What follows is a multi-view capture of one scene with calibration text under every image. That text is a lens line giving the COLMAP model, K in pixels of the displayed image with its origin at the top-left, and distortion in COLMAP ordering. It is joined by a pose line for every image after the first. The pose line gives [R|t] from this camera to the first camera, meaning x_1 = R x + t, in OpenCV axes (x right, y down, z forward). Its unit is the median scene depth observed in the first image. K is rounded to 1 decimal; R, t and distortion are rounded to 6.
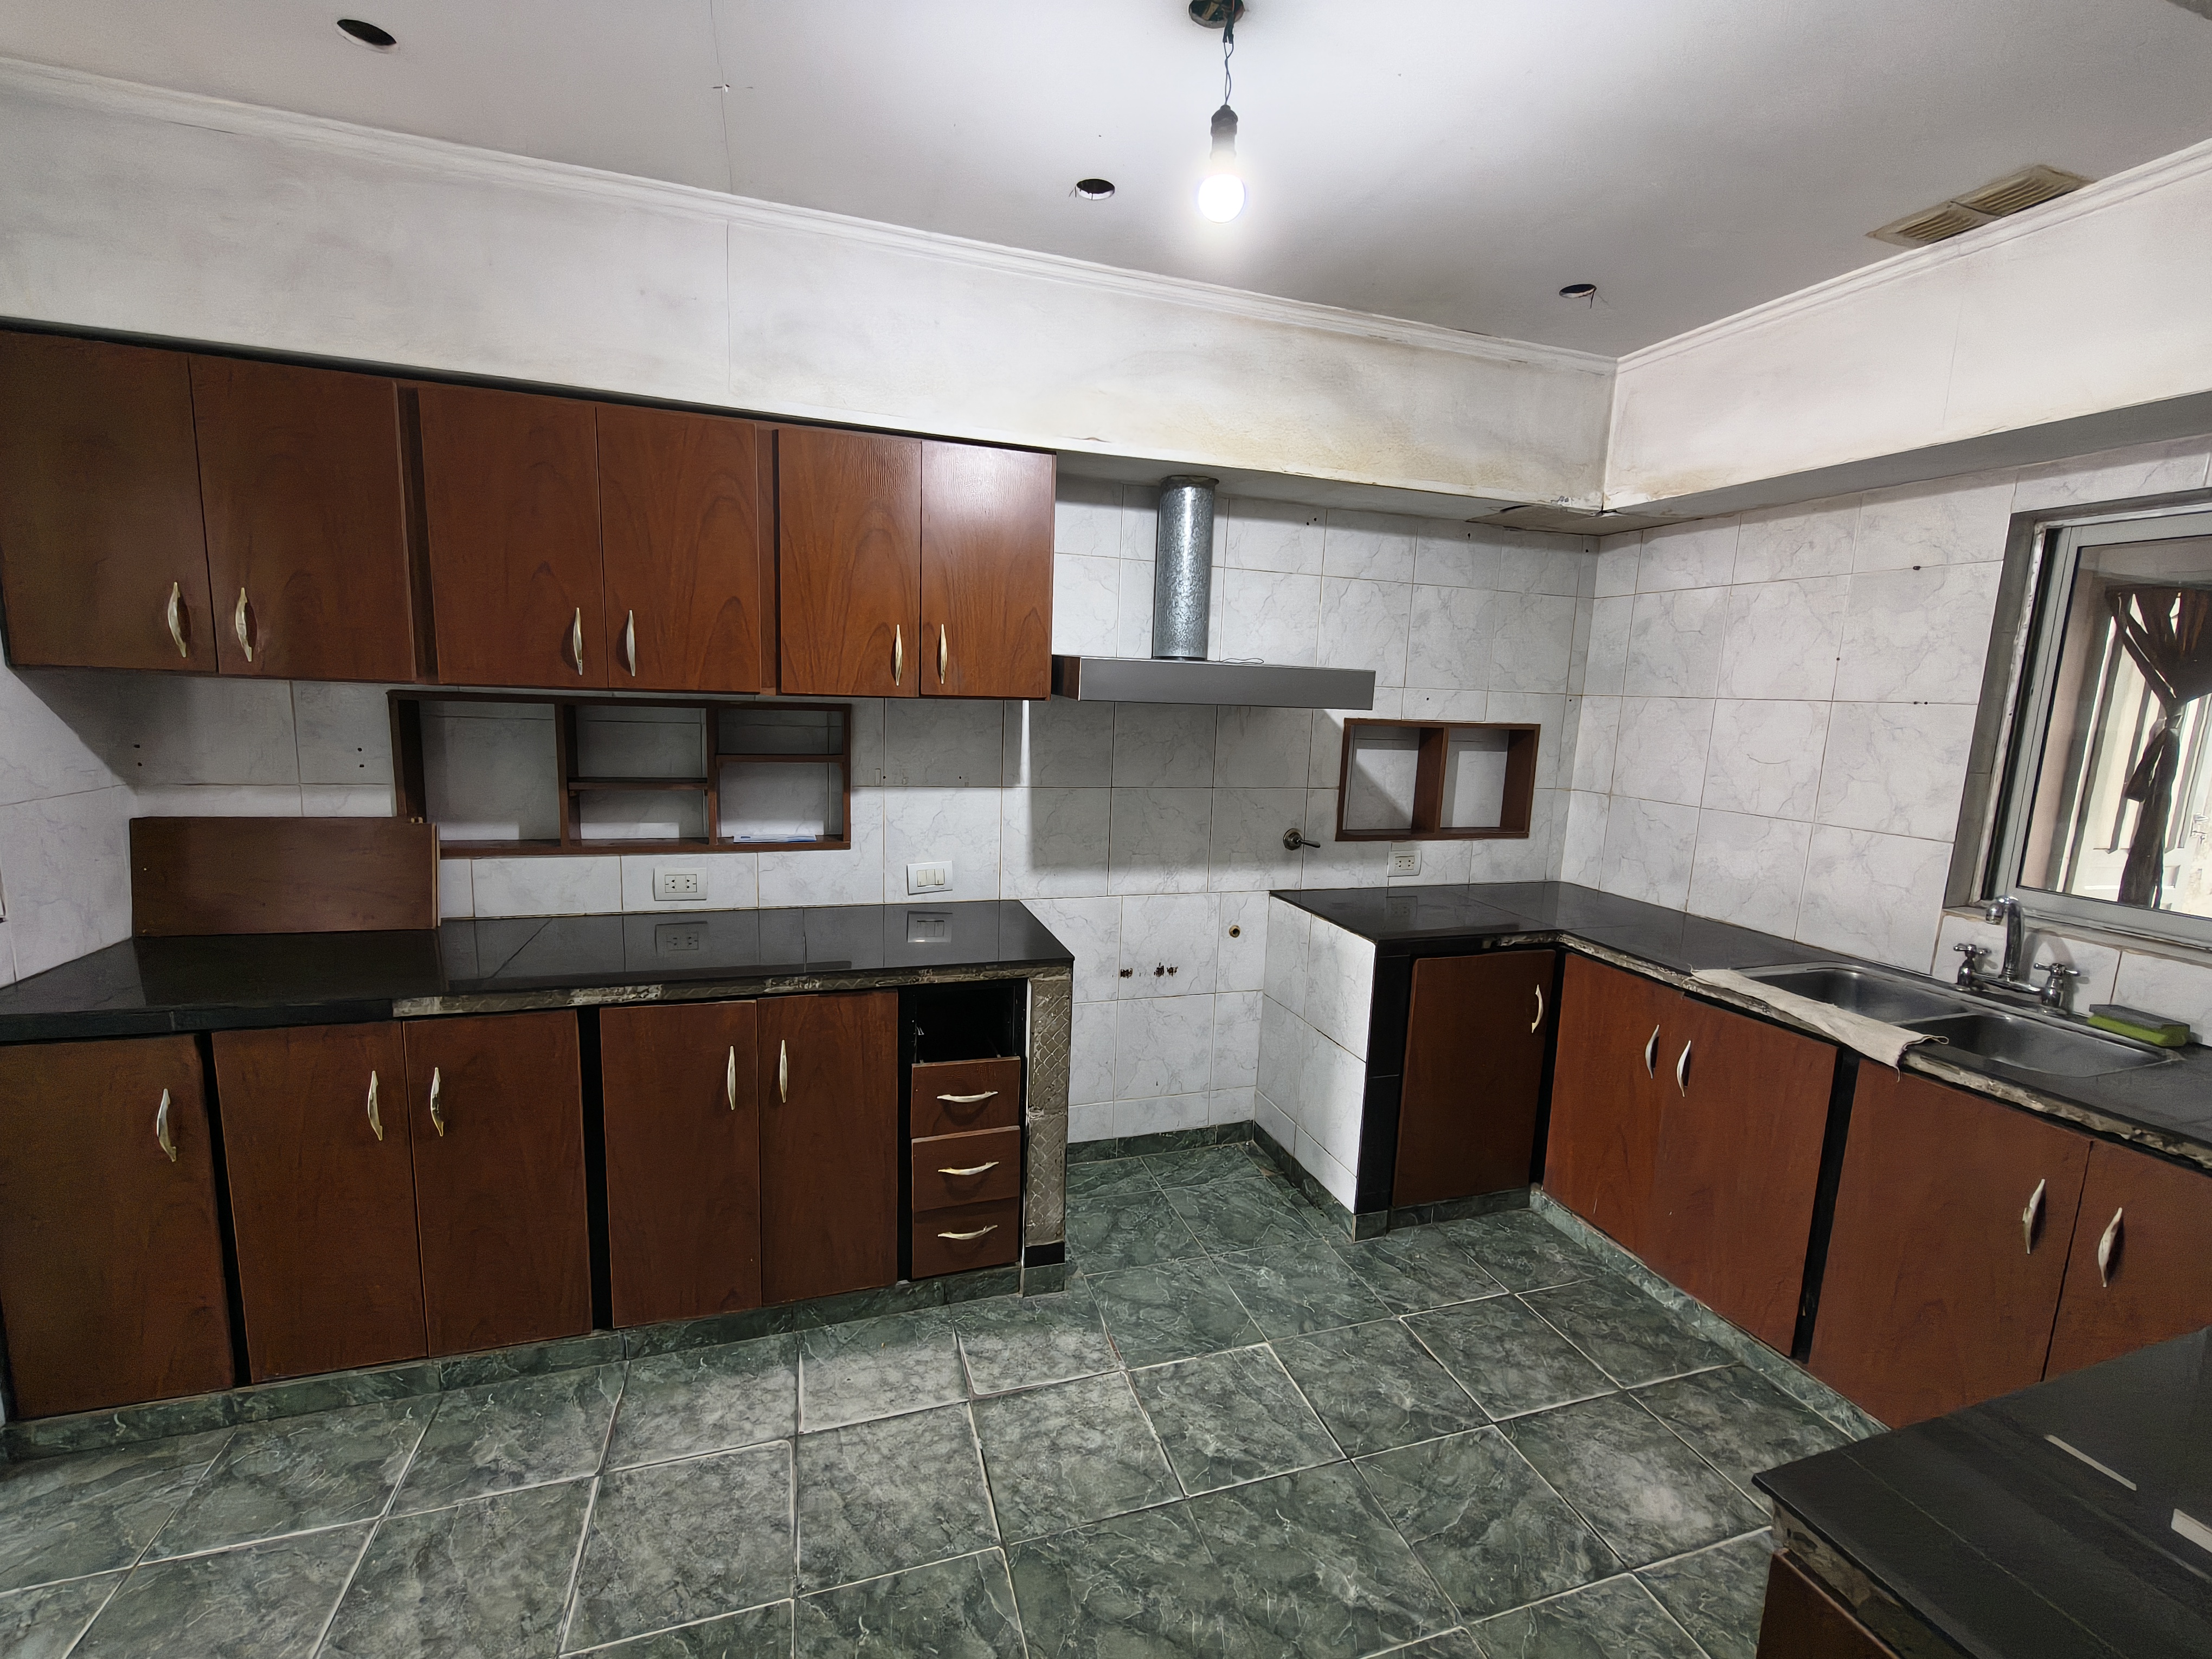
lens RADIAL K [[936.5, 0, 1107.8], [0, 936.5, 832.7], [0, 0, 1]] dist [0.001572, -0.003763]
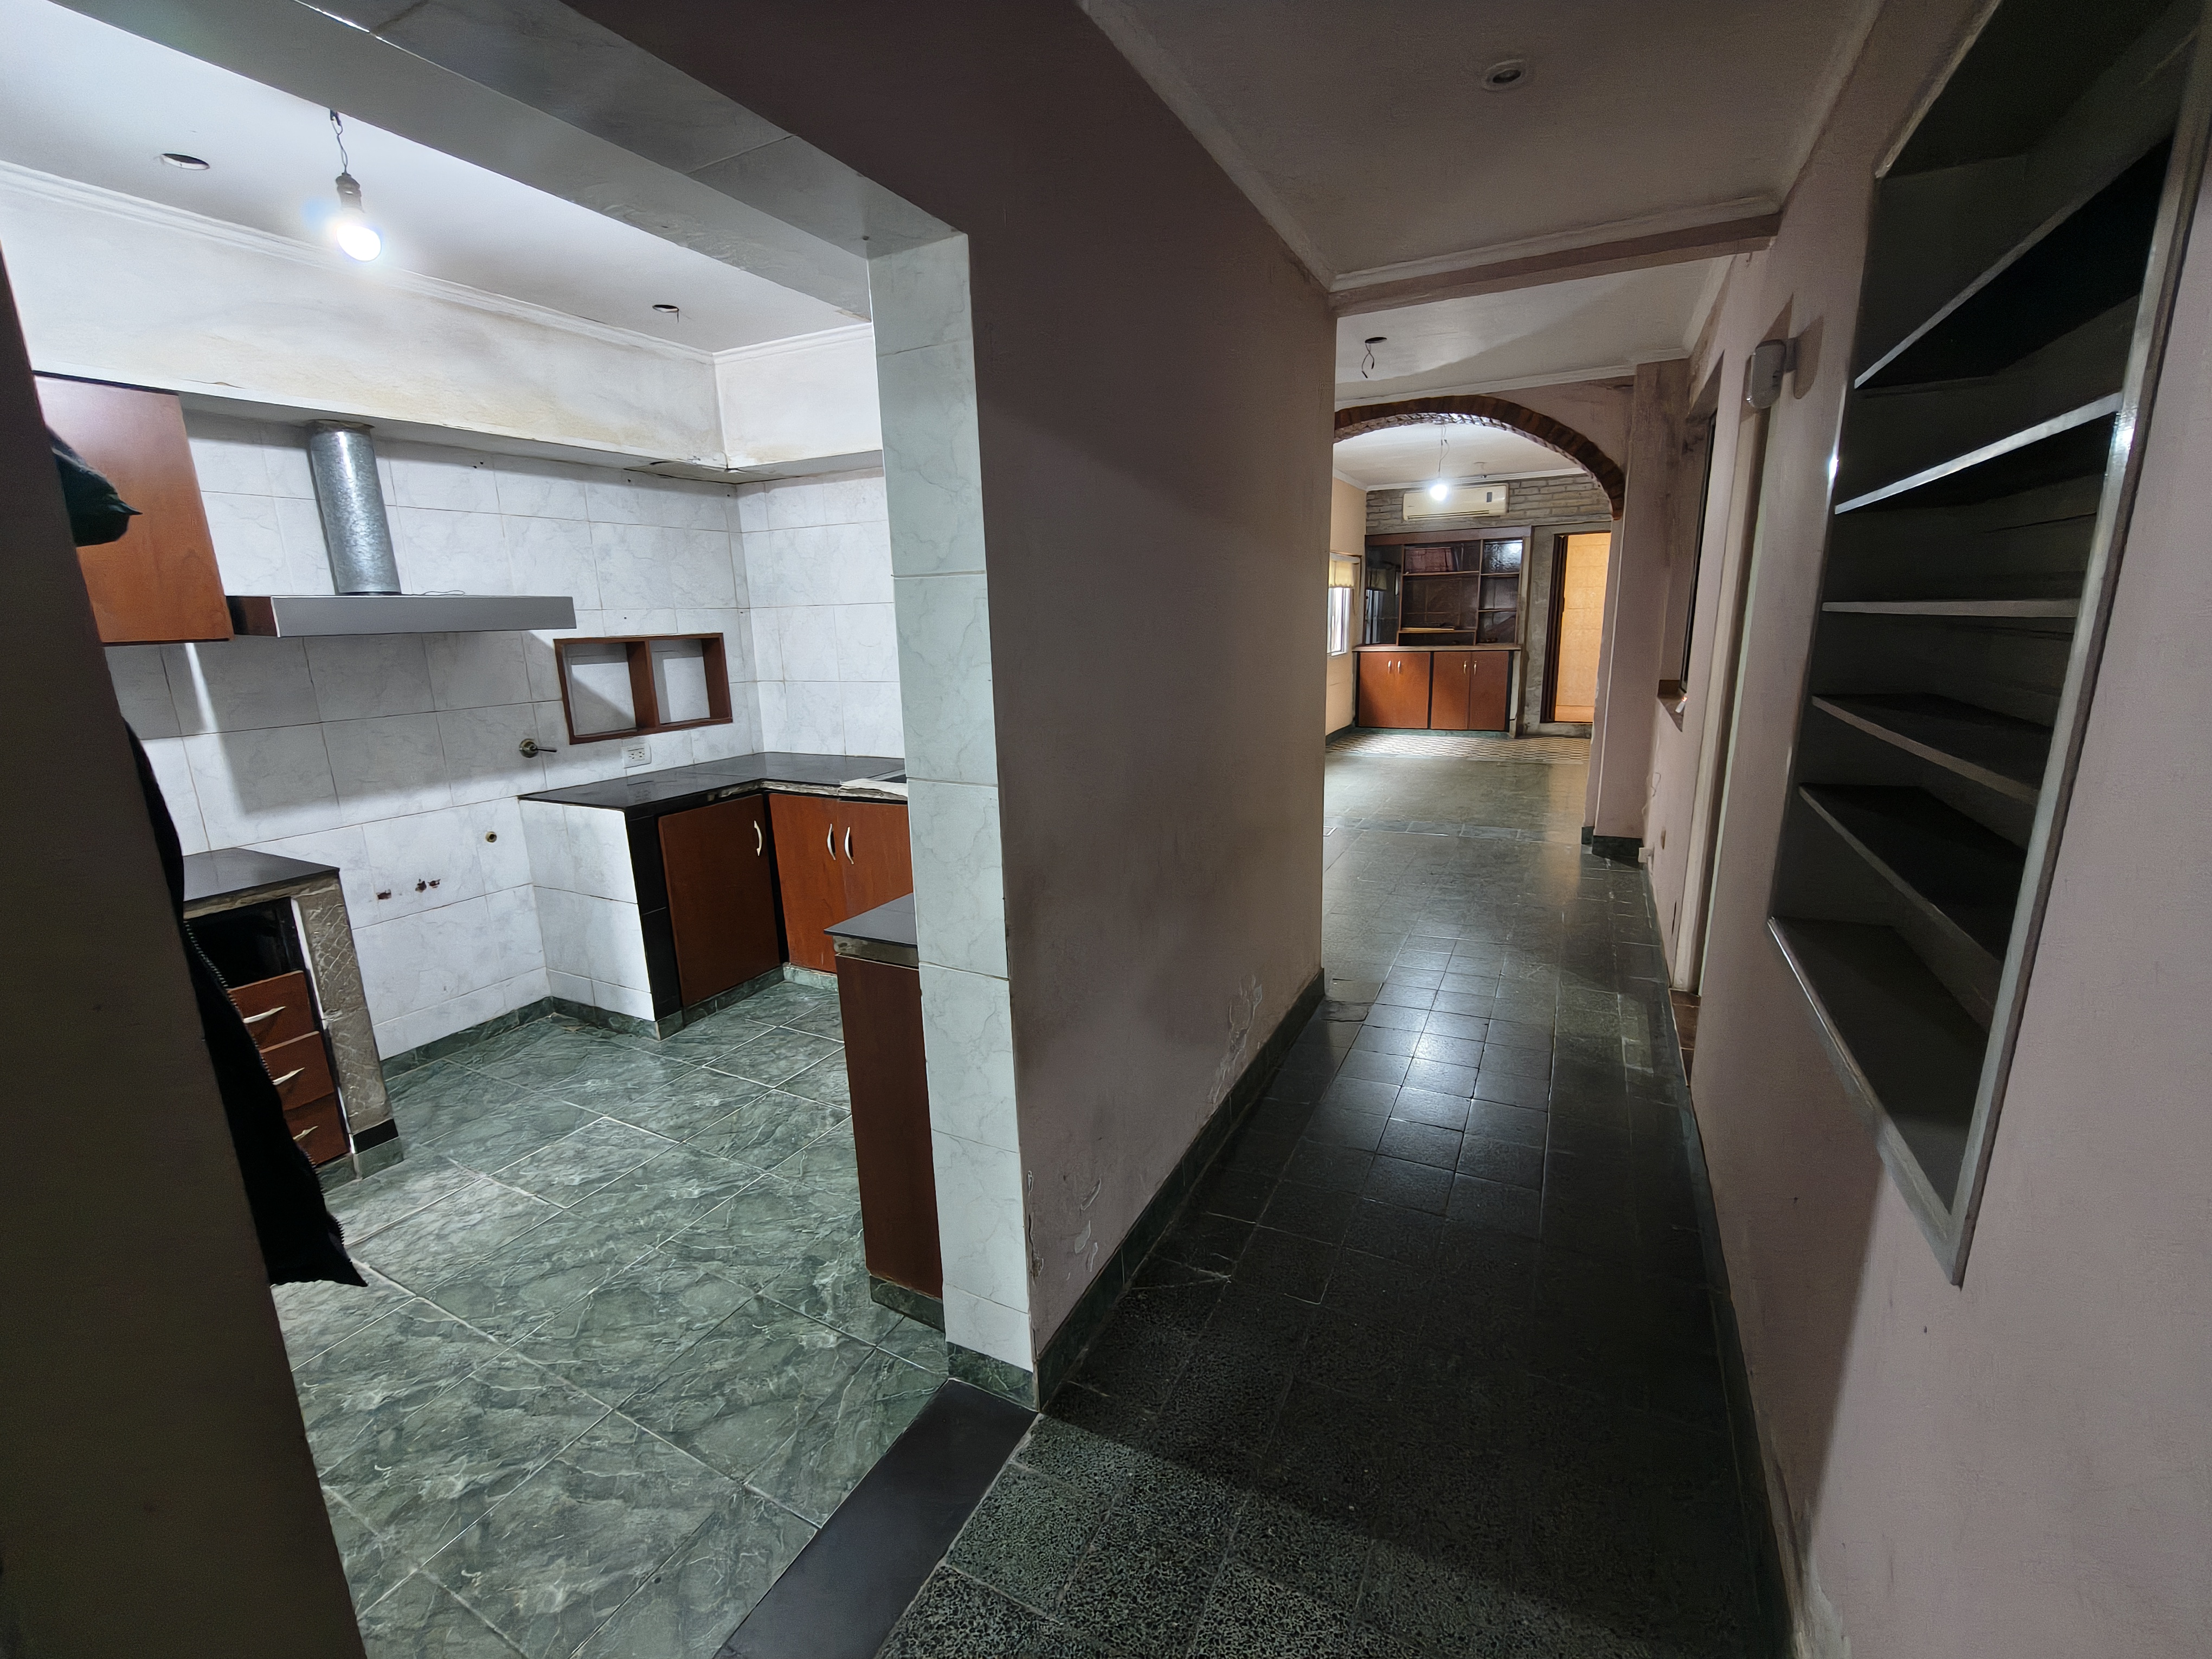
lens RADIAL K [[936.5, 0, 1107.8], [0, 936.5, 832.7], [0, 0, 1]] dist [0.001572, -0.003763]
pose [[0.711195, -0.214370, 0.669513, -0.103259], [0.158900, 0.976744, 0.143949, 0.064579], [-0.684801, 0.004010, 0.728719, -0.375595]]
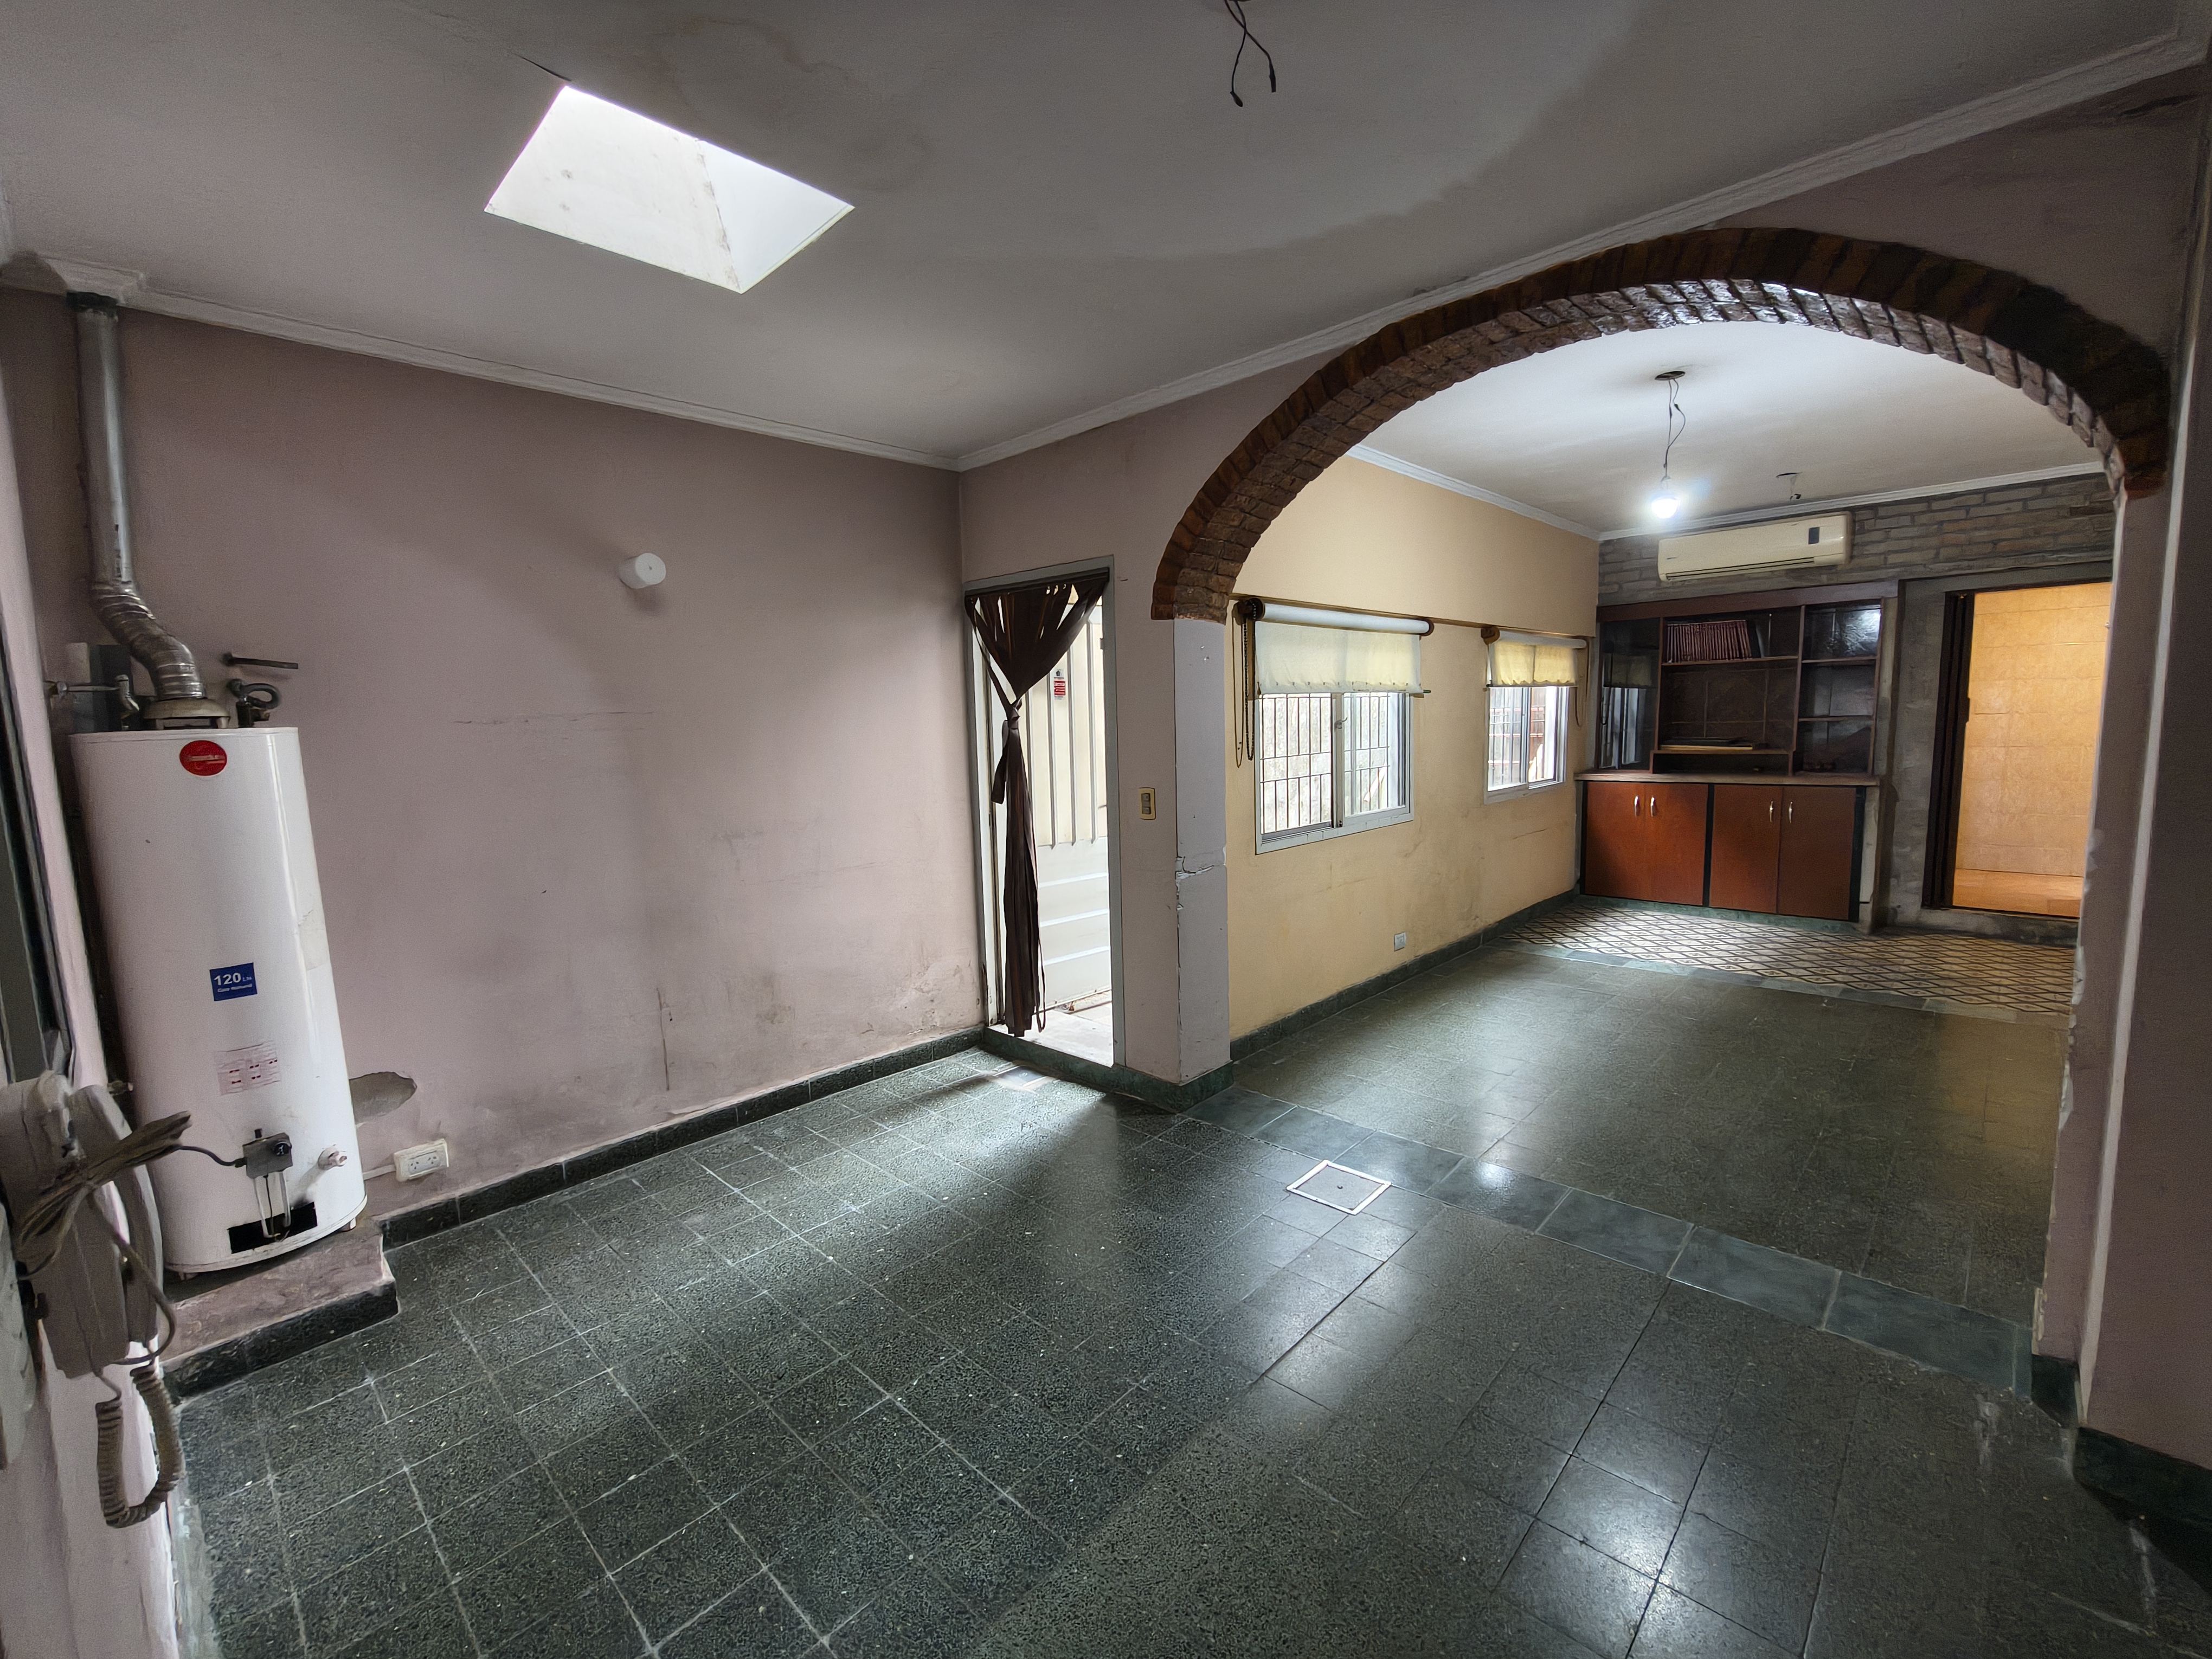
lens RADIAL K [[936.5, 0, 1107.8], [0, 936.5, 832.7], [0, 0, 1]] dist [0.001572, -0.003763]
pose [[0.885476, -0.120590, 0.448766, 1.155673], [0.132264, 0.991200, 0.005376, 0.008797], [-0.445465, 0.054595, 0.893633, 0.078958]]
